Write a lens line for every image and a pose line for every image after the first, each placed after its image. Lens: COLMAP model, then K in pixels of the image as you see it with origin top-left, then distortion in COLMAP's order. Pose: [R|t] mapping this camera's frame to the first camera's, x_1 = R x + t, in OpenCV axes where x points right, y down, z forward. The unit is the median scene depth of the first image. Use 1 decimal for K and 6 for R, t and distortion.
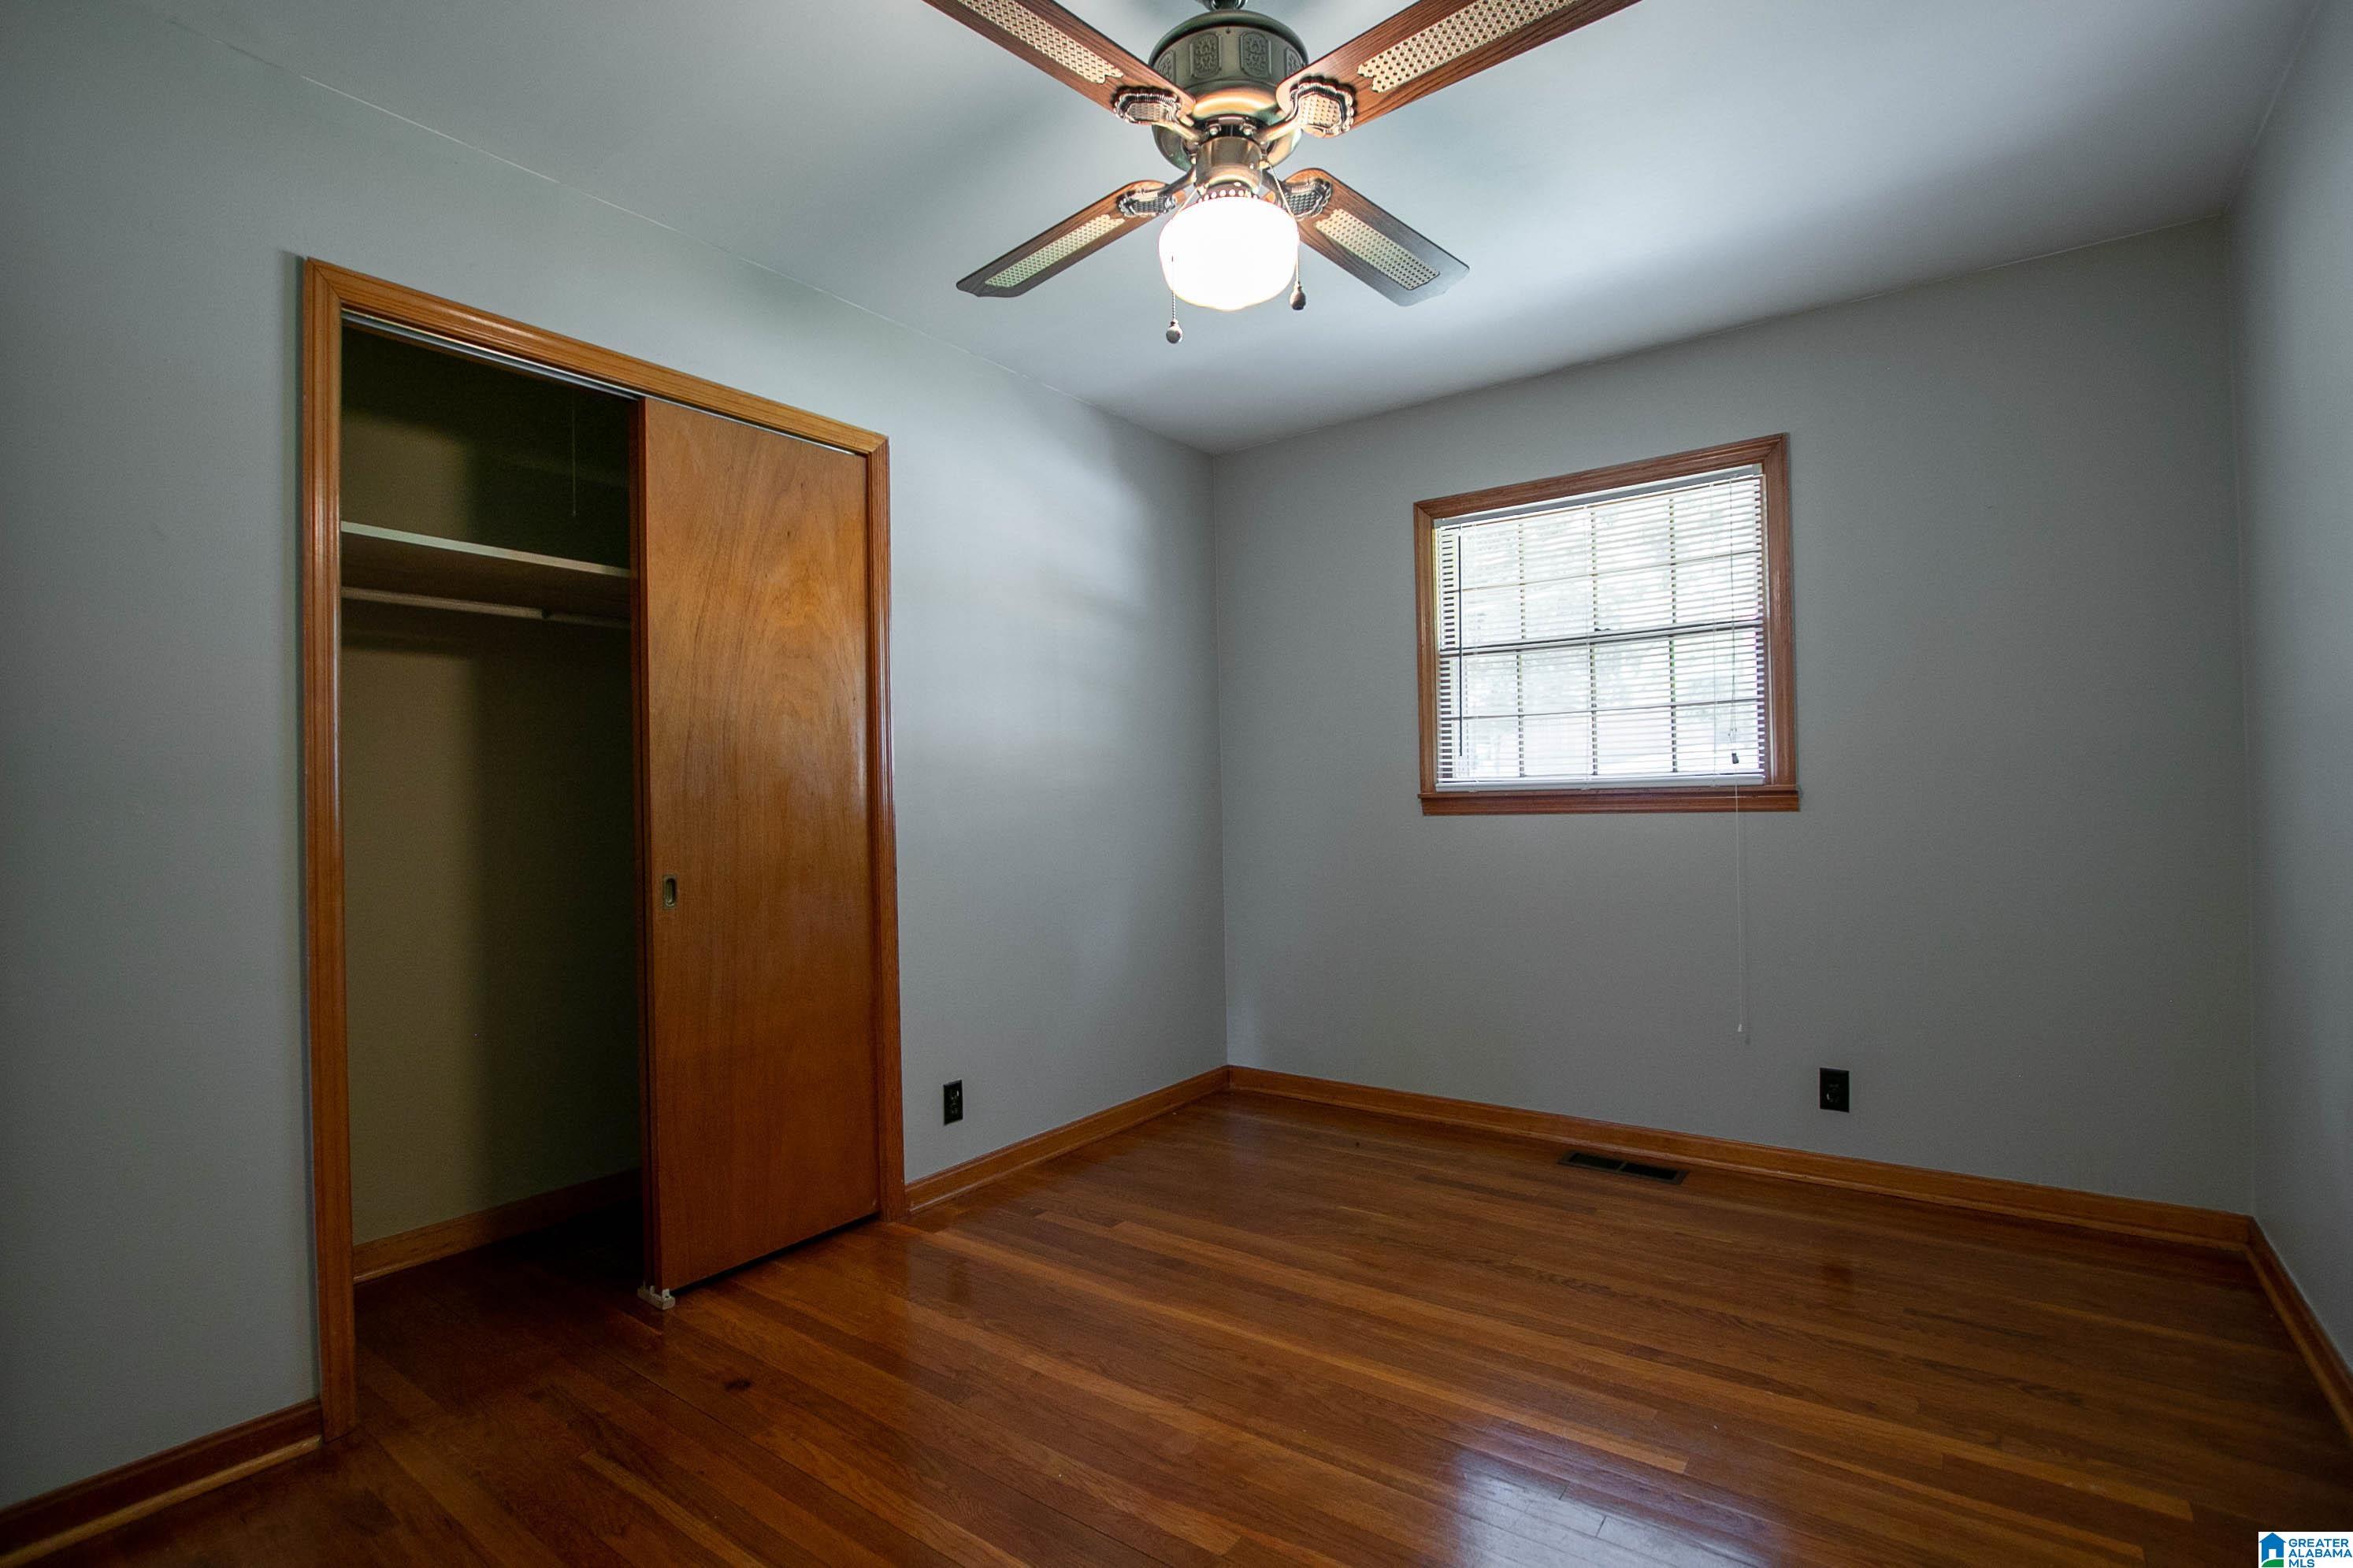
lens RADIAL K [[1093.0, 0, 1165.0], [0, 1093.0, 791.5], [0, 0, 1]] dist [-0.033619, 0.004910]
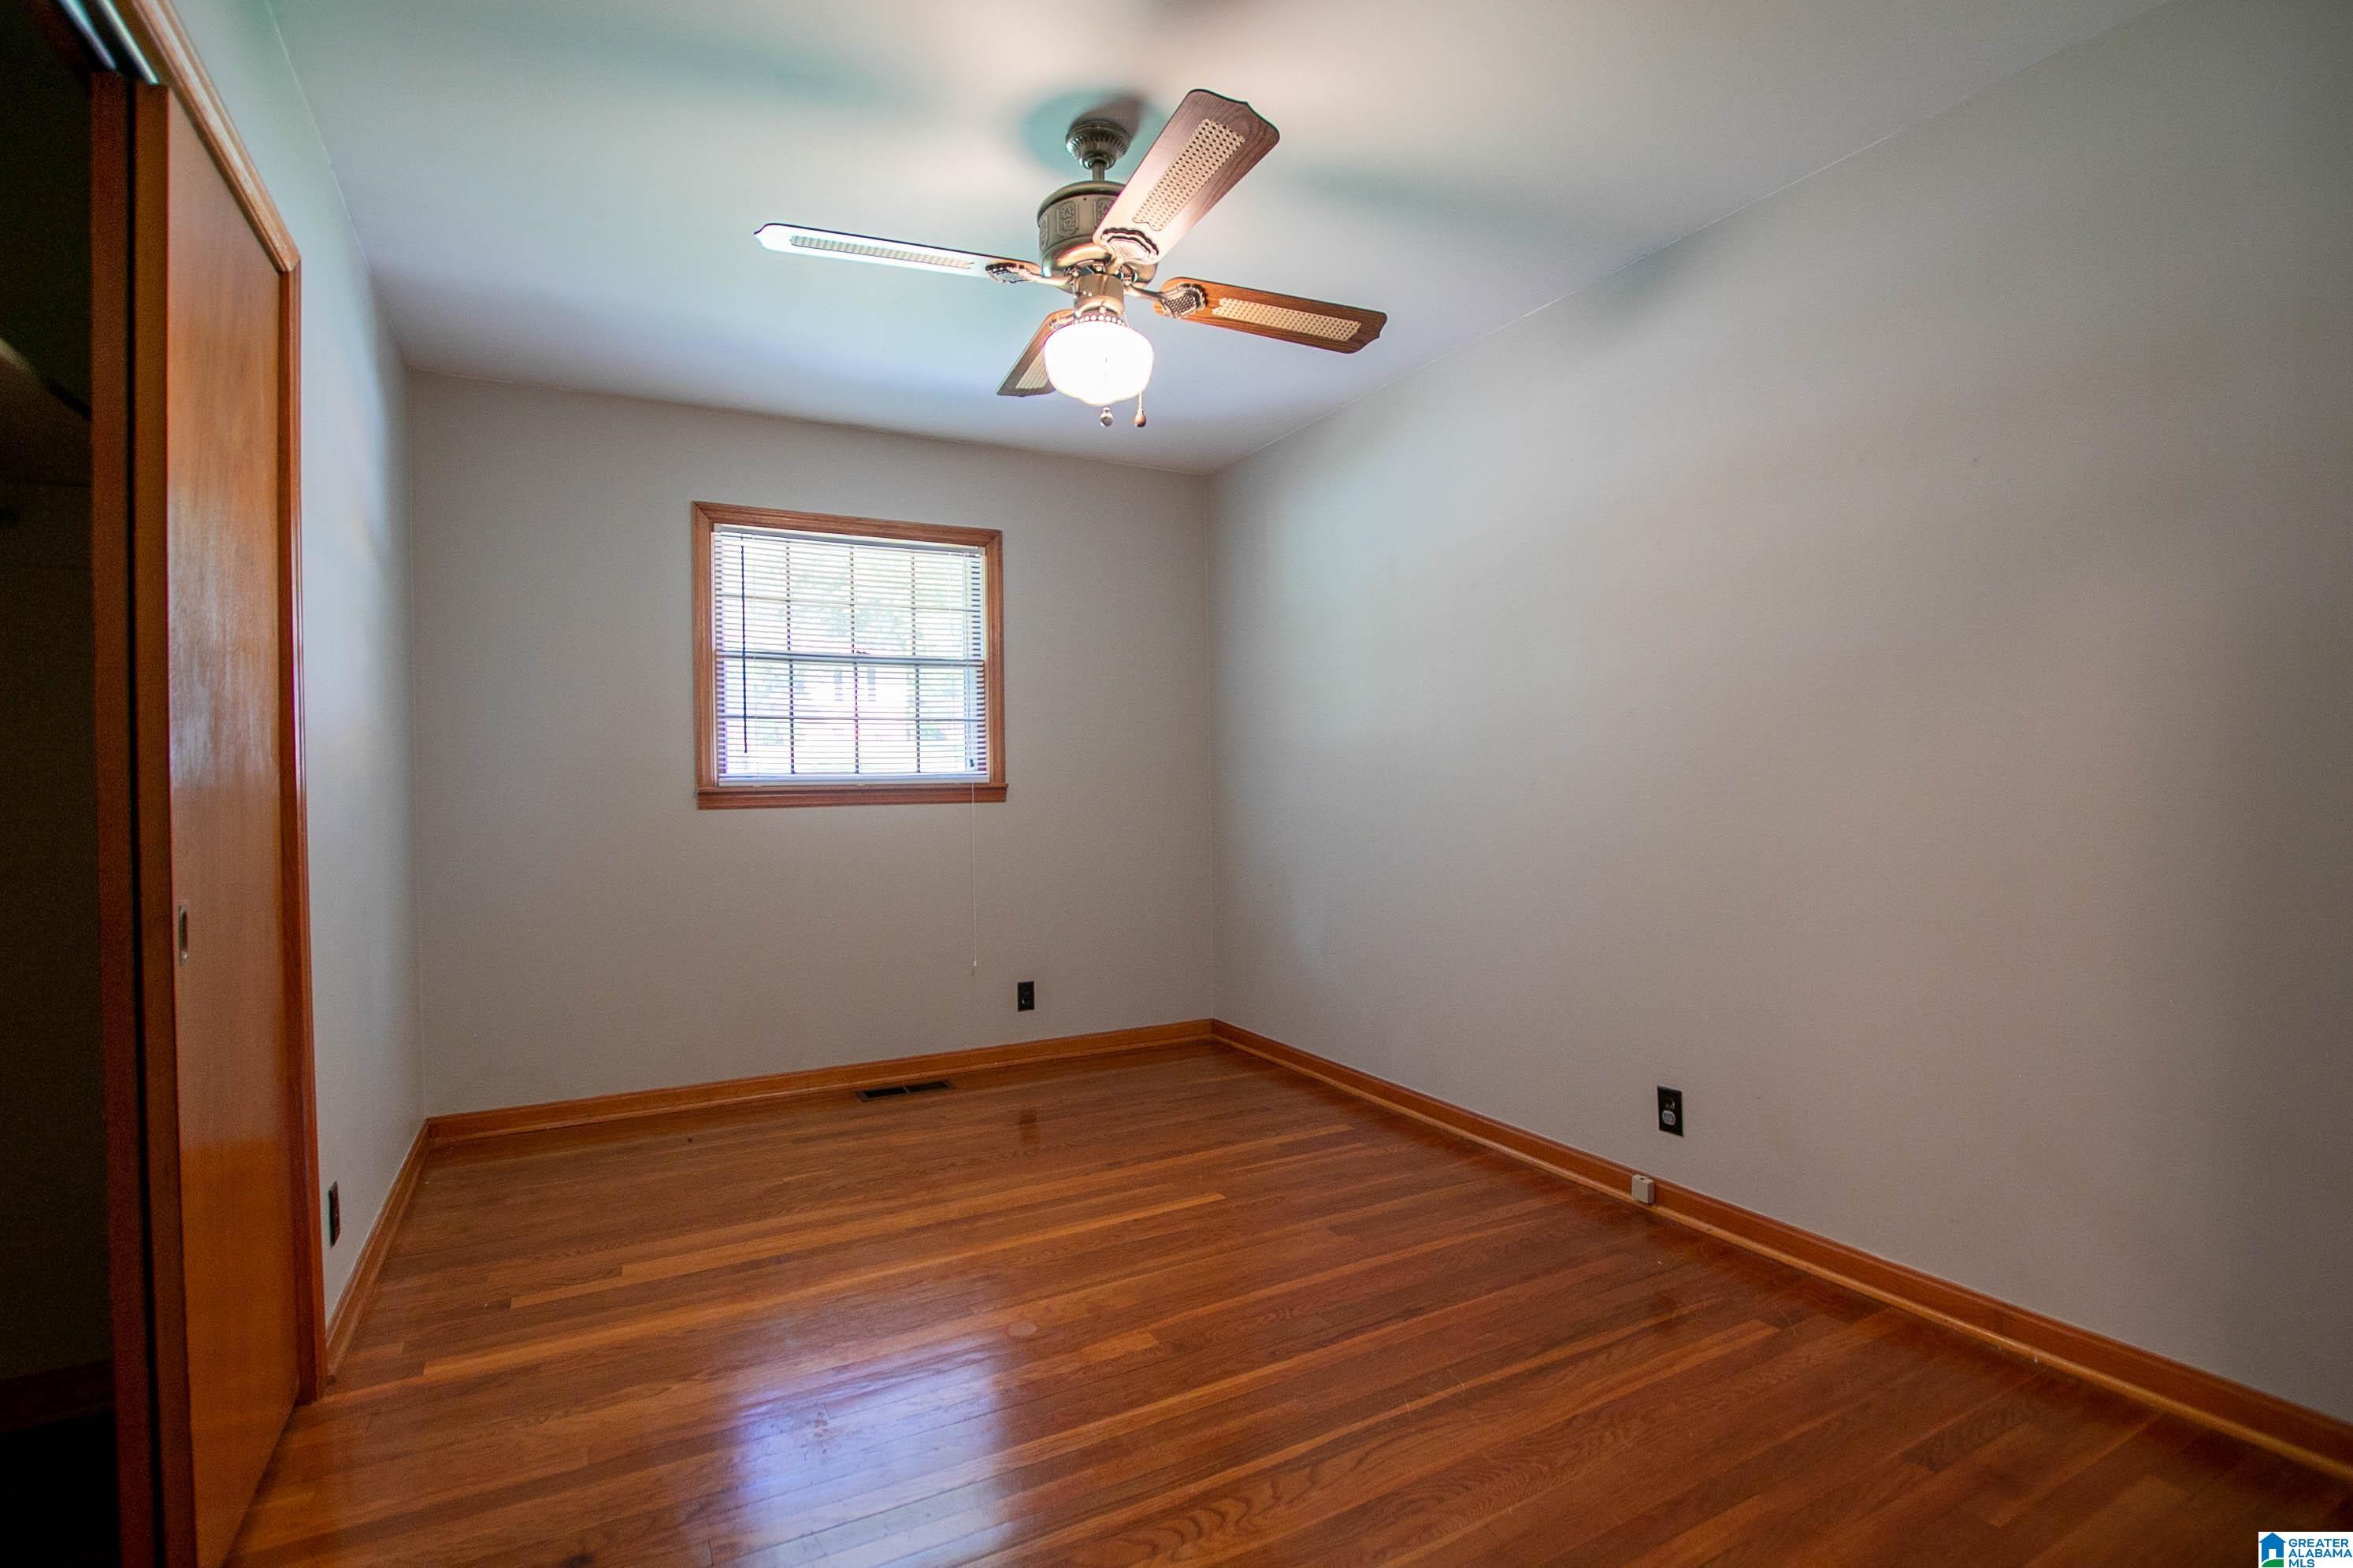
lens RADIAL K [[1087.0, 0, 1163.9], [0, 1087.0, 790.3], [0, 0, 1]] dist [-0.019845, 0.000657]
pose [[0.425978, 0.007382, 0.904703, -0.647164], [-0.000354, 0.999968, -0.007992, 0.015358], [-0.904733, 0.003084, 0.425967, 0.229194]]
